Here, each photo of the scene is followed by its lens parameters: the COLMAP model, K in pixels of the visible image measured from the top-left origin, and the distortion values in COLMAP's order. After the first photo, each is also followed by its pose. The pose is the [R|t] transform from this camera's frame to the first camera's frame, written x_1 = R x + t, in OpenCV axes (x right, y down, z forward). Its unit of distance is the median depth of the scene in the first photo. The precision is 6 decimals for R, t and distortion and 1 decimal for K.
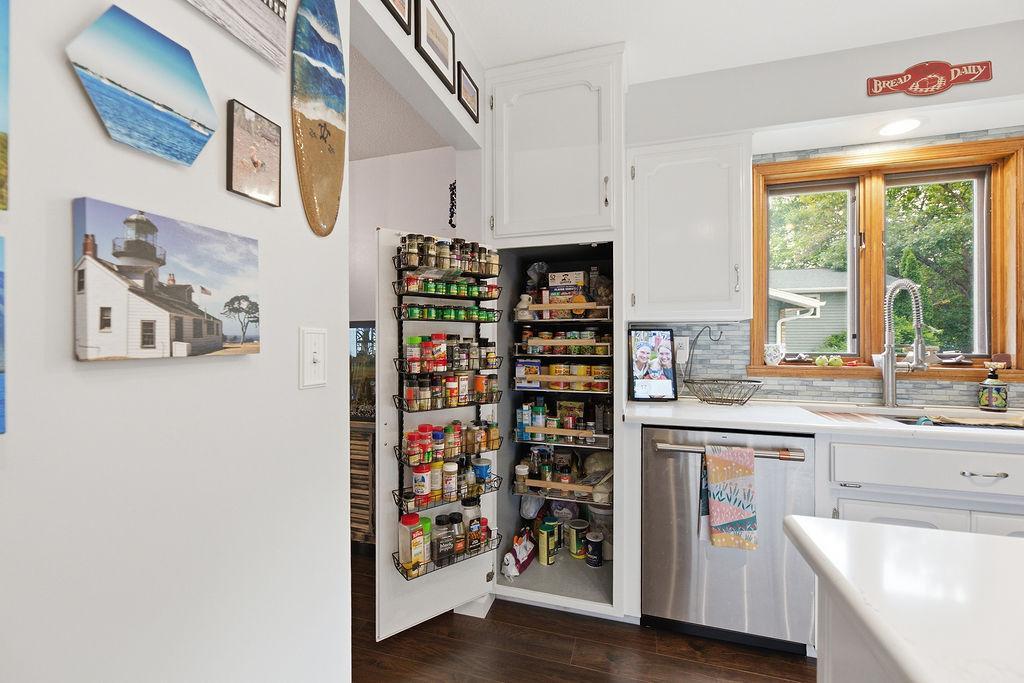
lens RADIAL K [[444.9, 0, 508.3], [0, 444.9, 335.4], [0, 0, 1]] dist [0.006336, 0.000309]
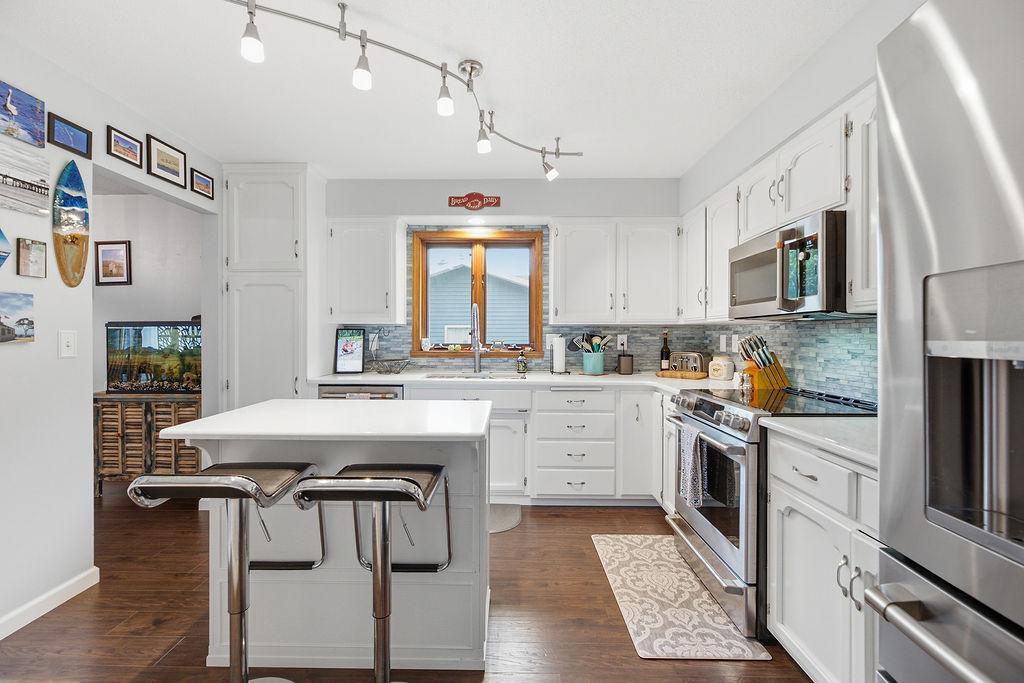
lens RADIAL K [[444.9, 0, 508.3], [0, 444.9, 335.4], [0, 0, 1]] dist [0.006336, 0.000309]
pose [[0.960890, 0.000581, 0.276929, 0.548766], [-0.003410, 0.999947, 0.009734, -0.011582], [-0.276909, -0.010297, 0.960841, -0.906748]]
